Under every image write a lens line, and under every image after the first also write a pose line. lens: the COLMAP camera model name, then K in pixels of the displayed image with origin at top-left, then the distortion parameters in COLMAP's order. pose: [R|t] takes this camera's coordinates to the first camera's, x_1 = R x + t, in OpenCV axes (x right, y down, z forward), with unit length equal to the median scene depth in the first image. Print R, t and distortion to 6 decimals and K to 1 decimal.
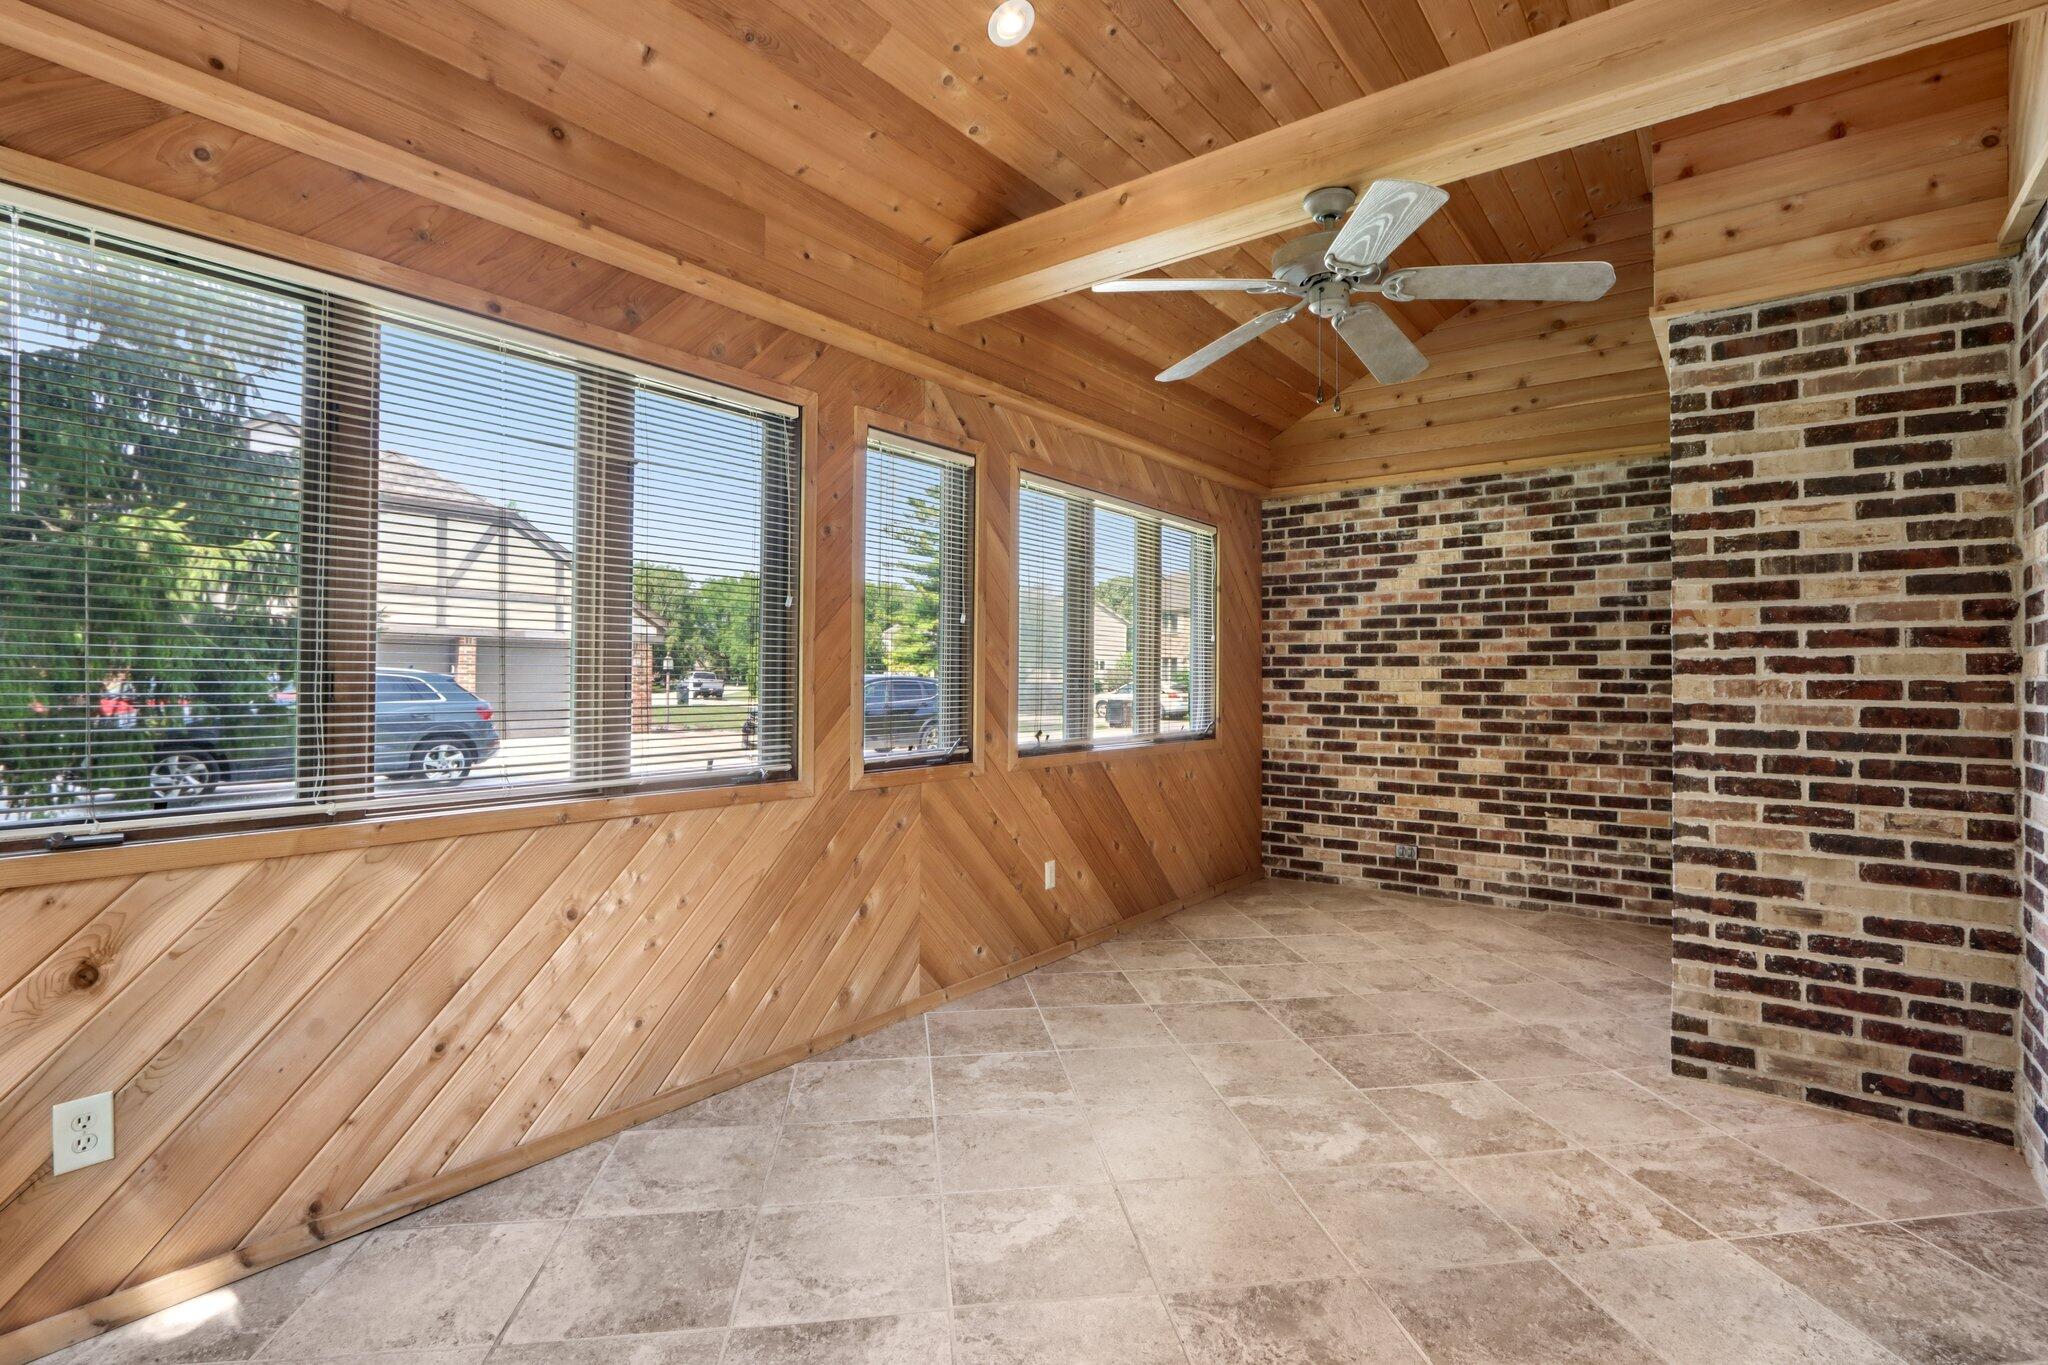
lens RADIAL K [[966.5, 0, 1020.8], [0, 966.5, 685.5], [0, 0, 1]] dist [-0.004427, 0.000117]
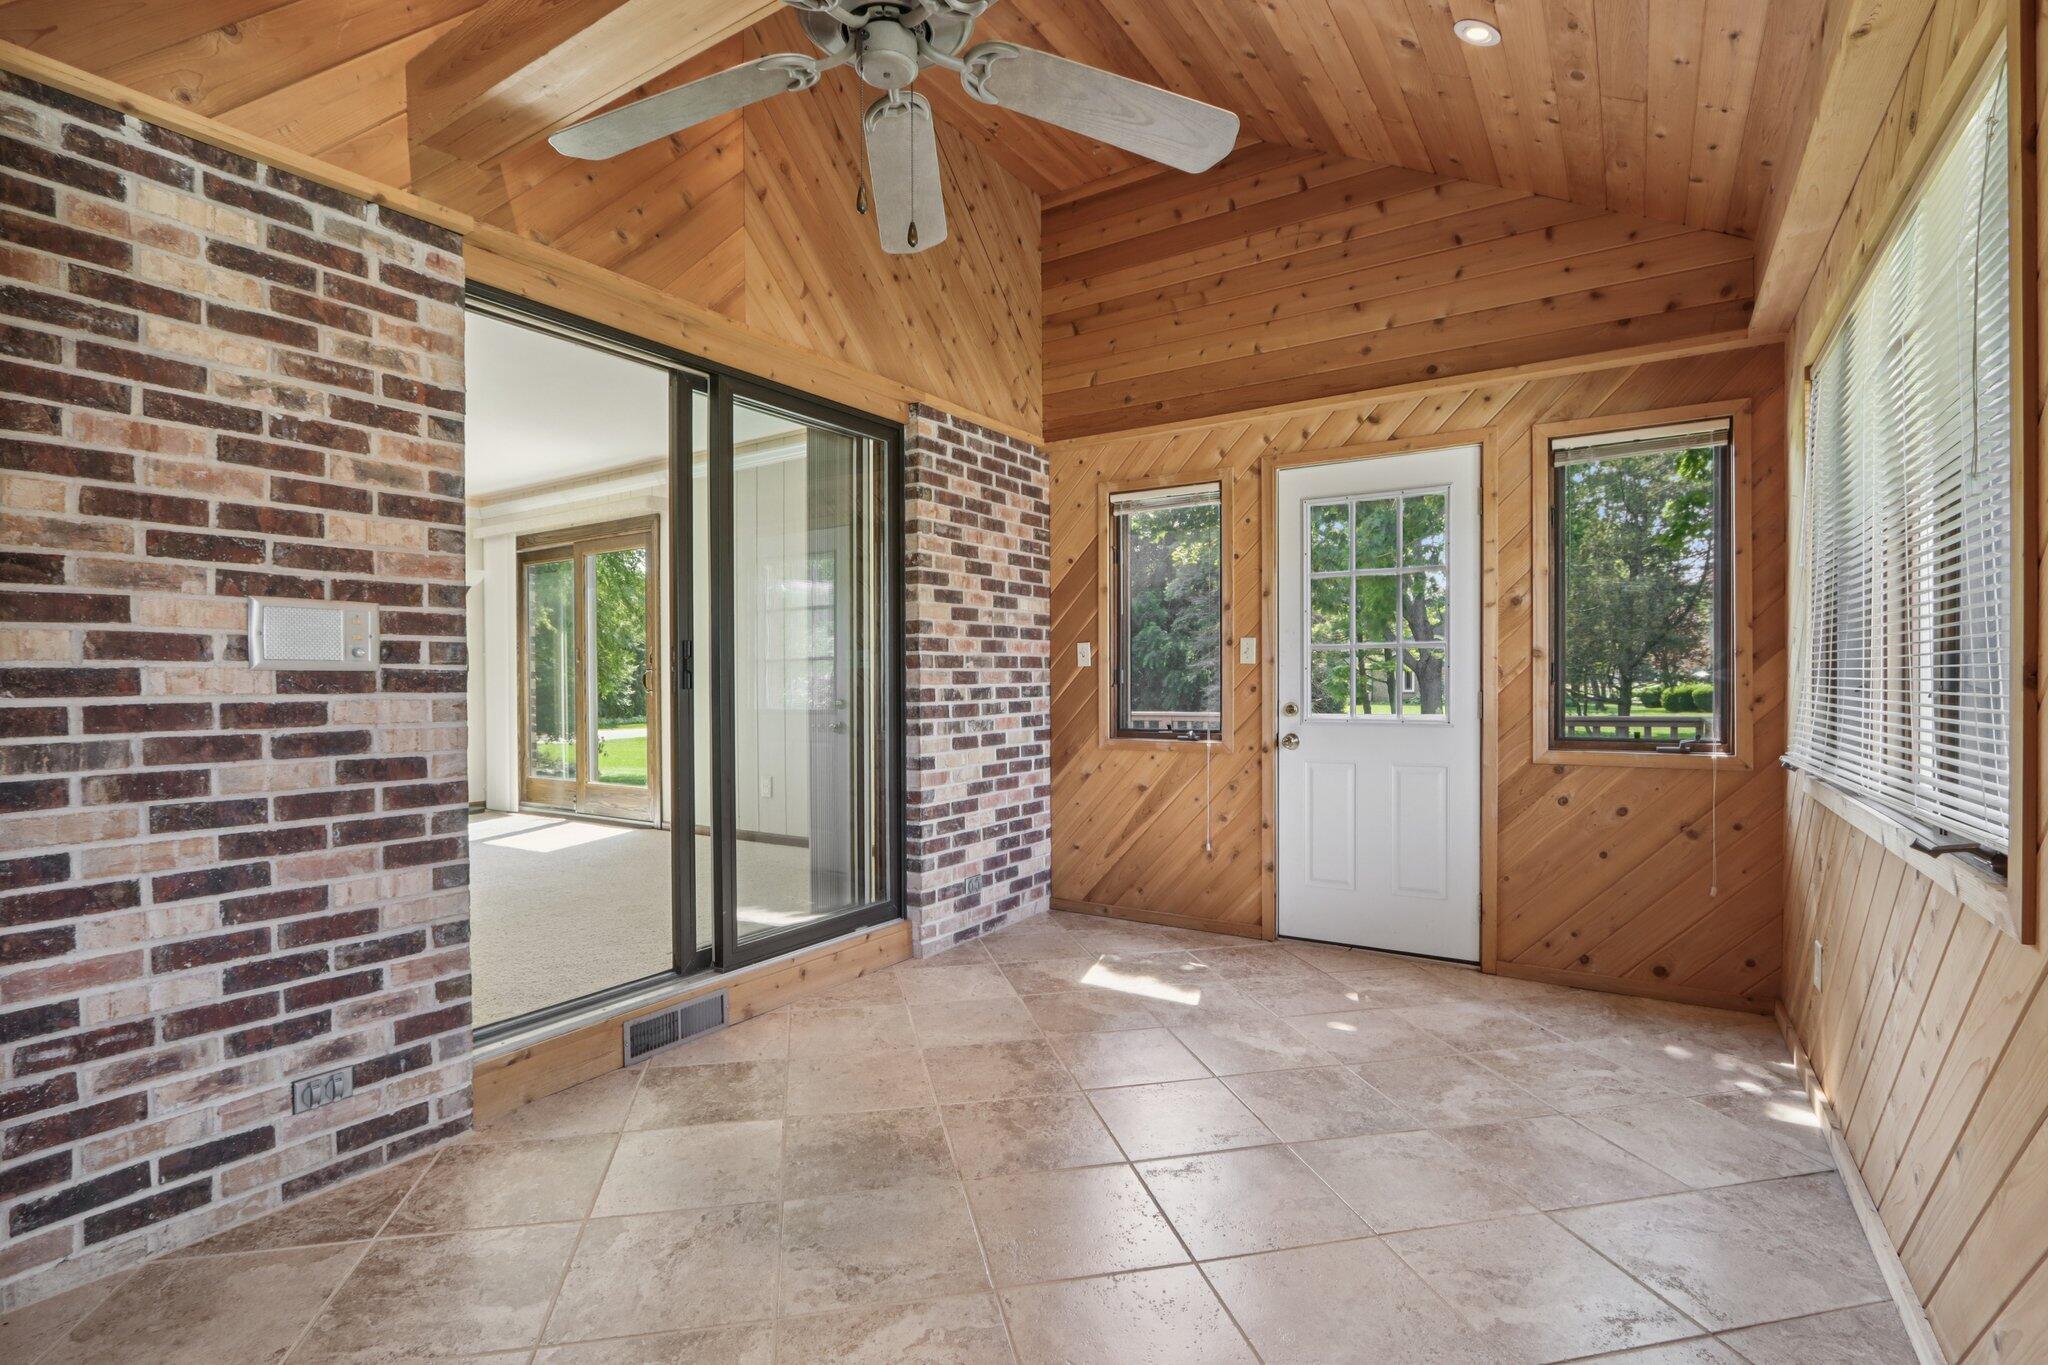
lens RADIAL K [[966.5, 0, 1020.8], [0, 966.5, 685.5], [0, 0, 1]] dist [-0.004427, 0.000117]
pose [[-0.996315, -0.001202, -0.085759, 0.359497], [-0.001845, 0.999971, 0.007427, 0.003776], [0.085748, 0.007558, -0.996288, 2.041439]]
